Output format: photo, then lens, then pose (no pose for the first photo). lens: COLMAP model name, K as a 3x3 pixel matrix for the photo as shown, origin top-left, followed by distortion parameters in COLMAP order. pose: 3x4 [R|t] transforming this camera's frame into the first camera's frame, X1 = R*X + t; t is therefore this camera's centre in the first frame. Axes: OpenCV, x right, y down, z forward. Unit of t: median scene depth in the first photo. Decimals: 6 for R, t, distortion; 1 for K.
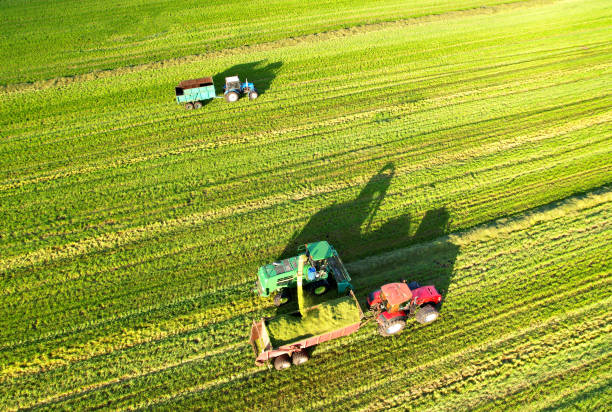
lens RADIAL K [[1022.7, 0, 306.0], [0, 1022.7, 206.0], [0, 0, 1]] dist [0.023090, 0.103676]
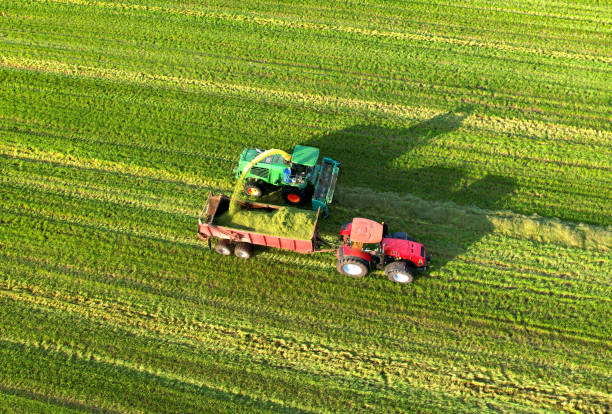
lens RADIAL K [[1022.7, 0, 306.0], [0, 1022.7, 207.0], [0, 0, 1]] dist [0.023090, 0.103676]
pose [[0.777144, 0.389745, -0.494111, 0.161579], [-0.326595, 0.920914, 0.212727, -0.036791], [0.537943, -0.003946, 0.842972, 0.070580]]
